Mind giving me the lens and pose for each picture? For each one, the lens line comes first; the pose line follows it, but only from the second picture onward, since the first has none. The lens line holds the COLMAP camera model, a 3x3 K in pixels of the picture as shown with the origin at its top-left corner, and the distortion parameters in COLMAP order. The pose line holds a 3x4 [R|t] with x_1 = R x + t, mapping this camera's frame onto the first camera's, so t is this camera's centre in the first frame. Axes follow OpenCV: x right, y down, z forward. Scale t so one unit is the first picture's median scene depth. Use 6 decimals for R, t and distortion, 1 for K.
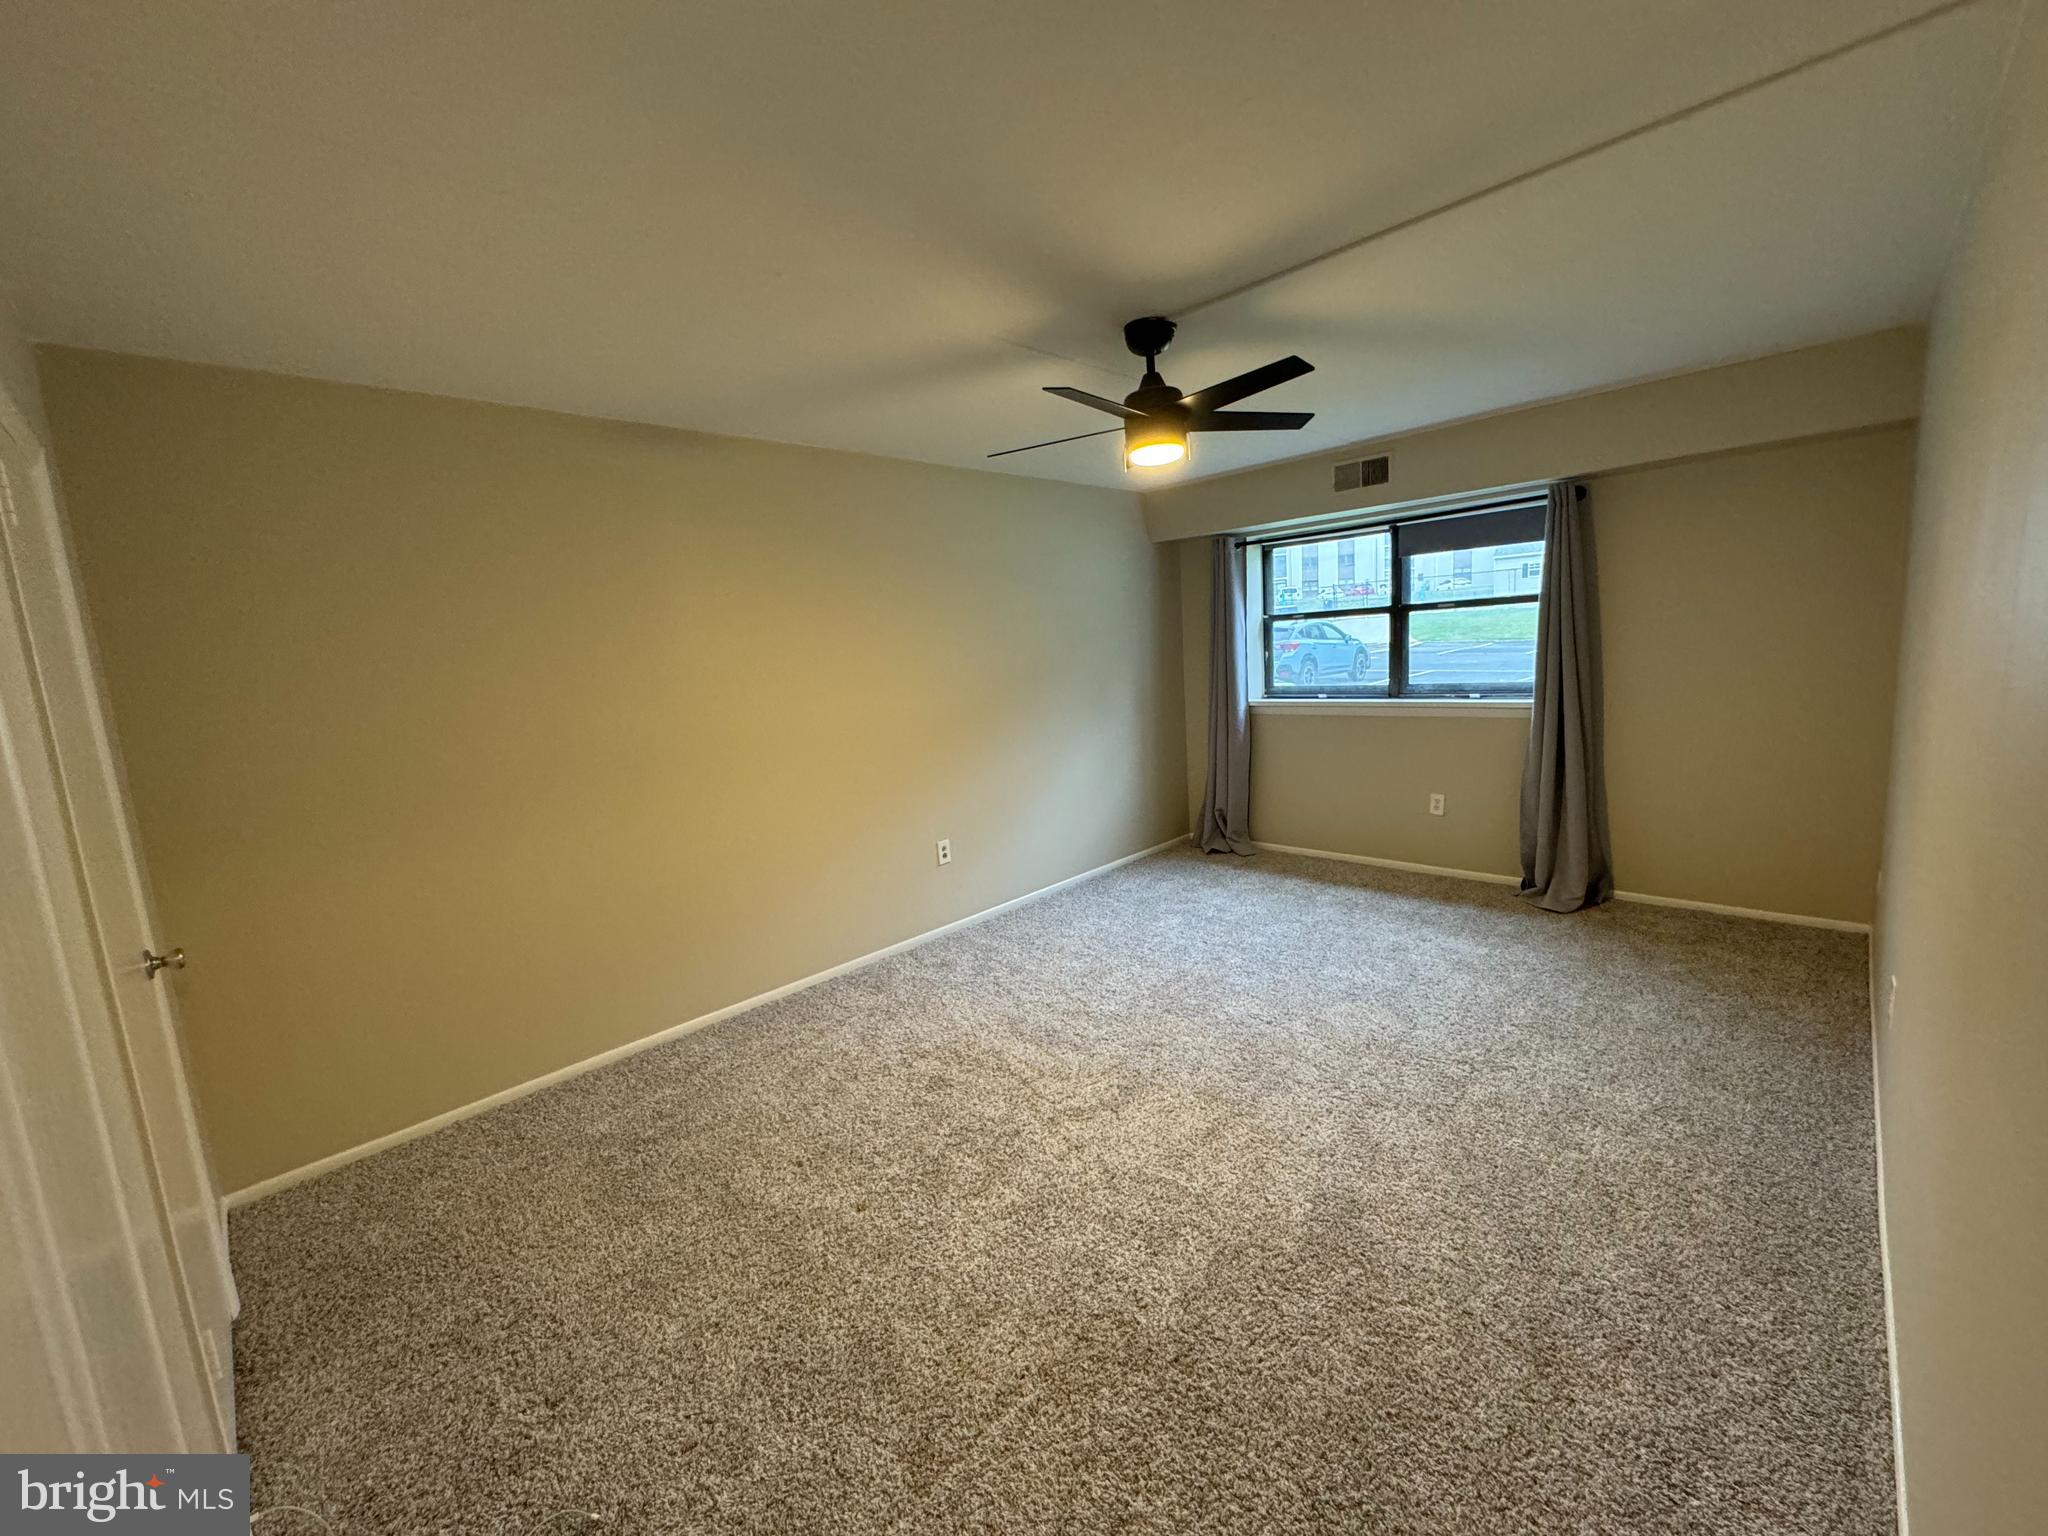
lens RADIAL K [[804.7, 0, 1024.0], [0, 804.7, 768.0], [0, 0, 1]] dist [-0.000170, -0.000013]
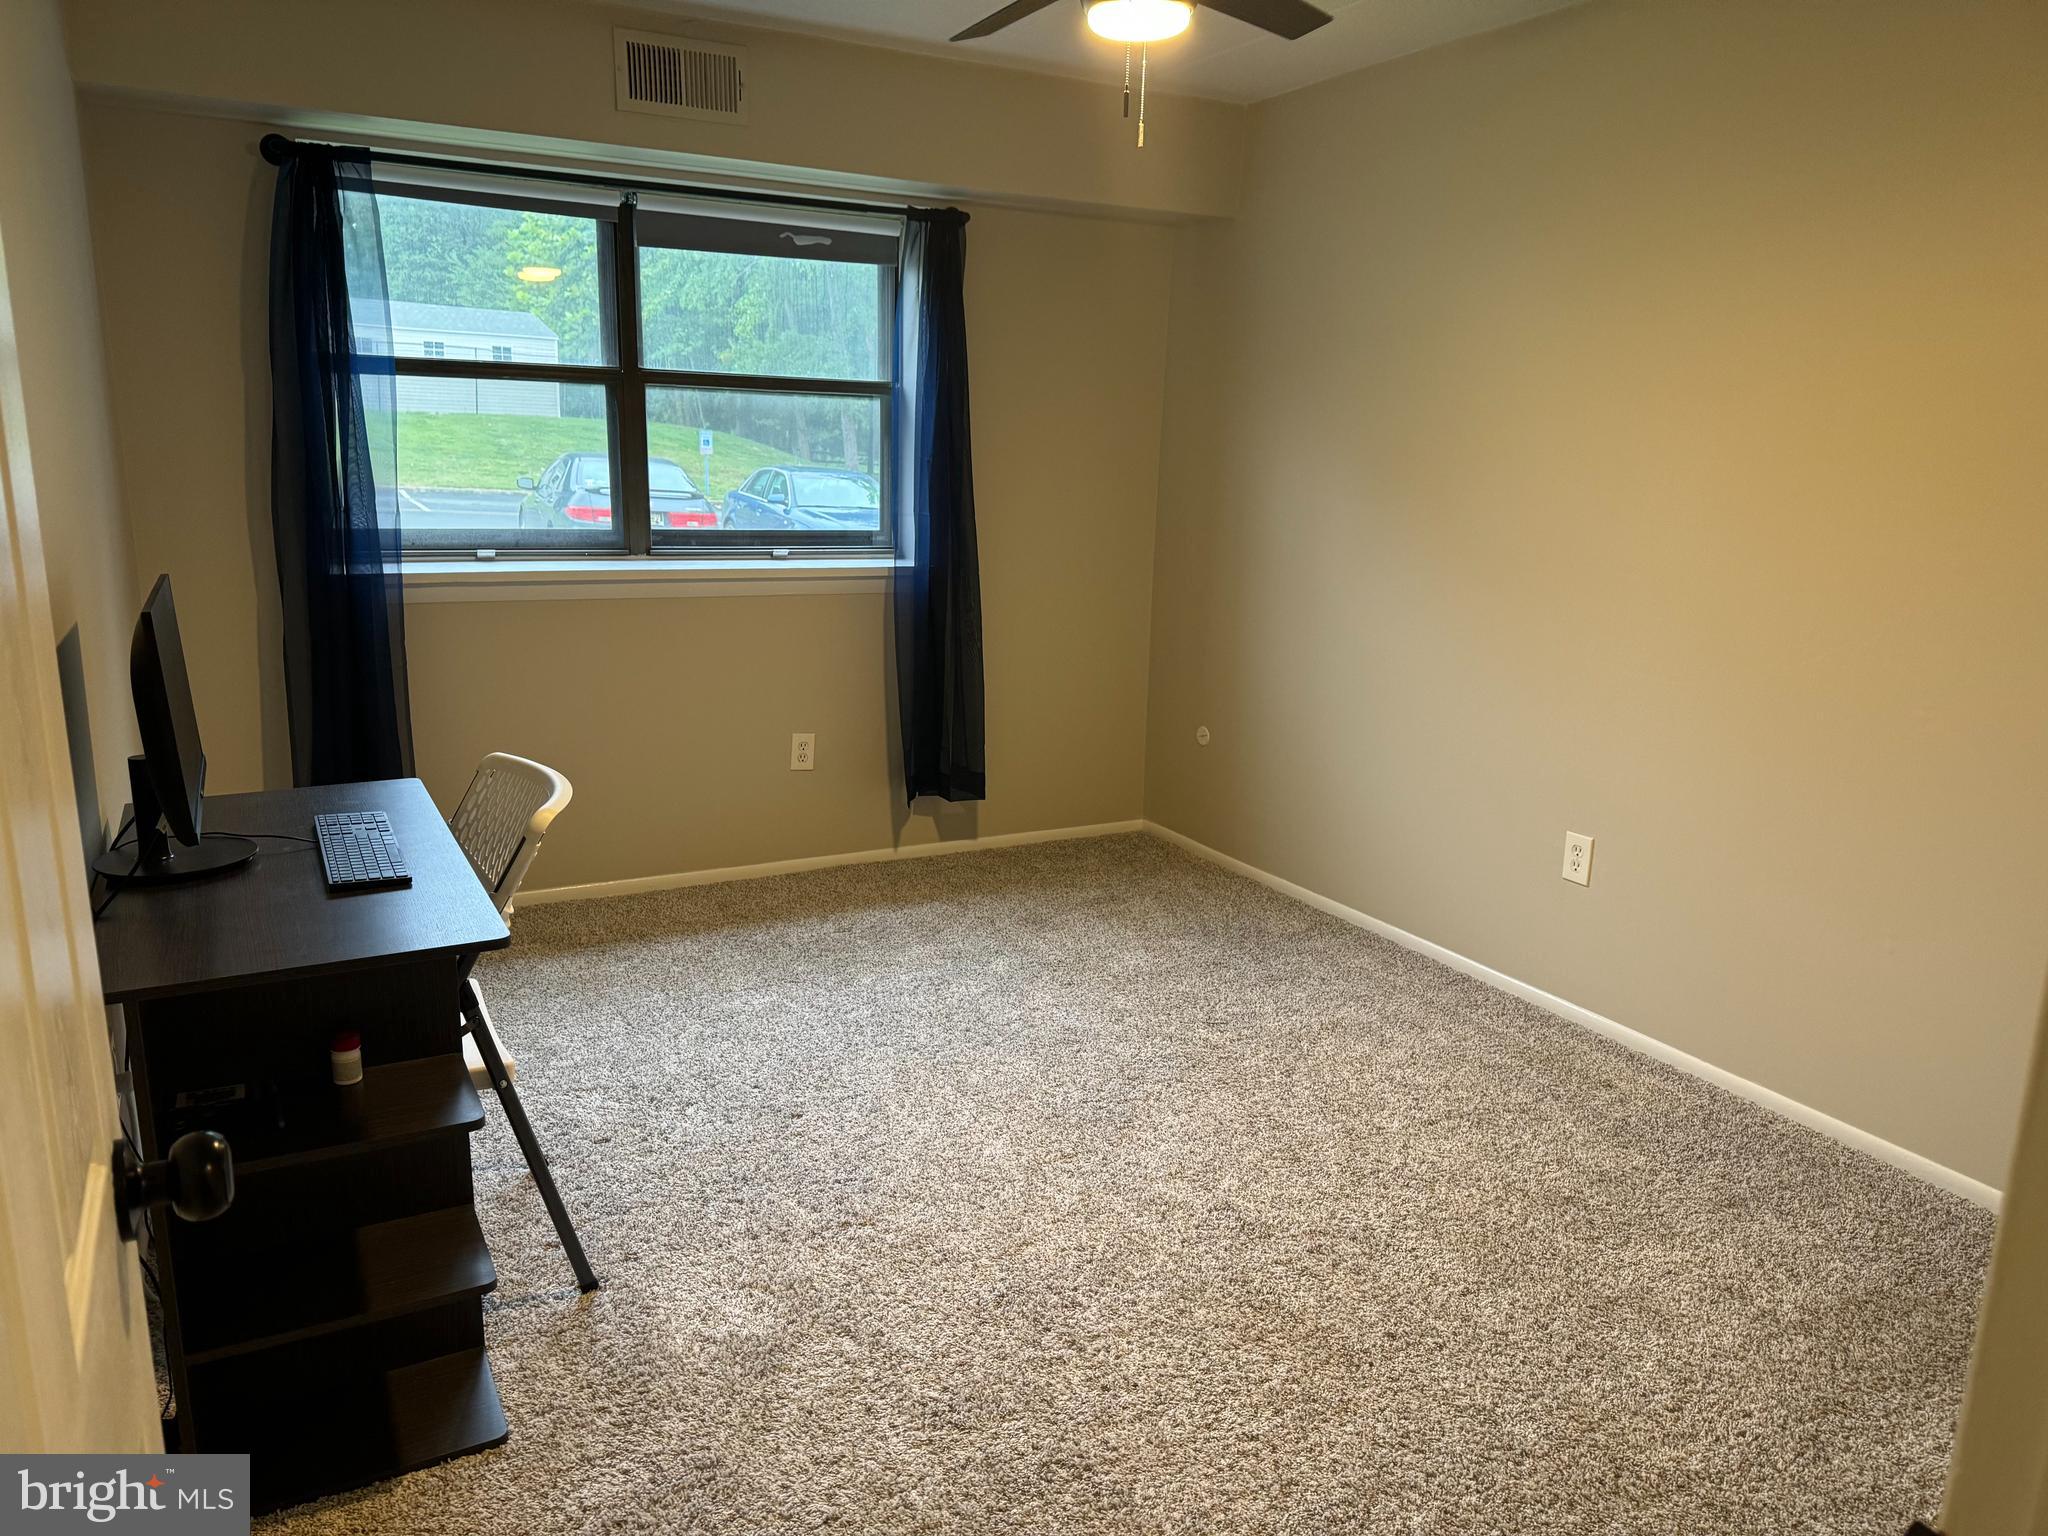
lens RADIAL K [[1478.8, 0, 1024.0], [0, 1478.8, 768.0], [0, 0, 1]] dist [0.128167, -0.001821]
pose [[0.293549, -0.148398, 0.944355, -0.411627], [0.091610, 0.987698, 0.126732, -0.059455], [-0.951544, 0.049311, 0.303533, 0.546848]]
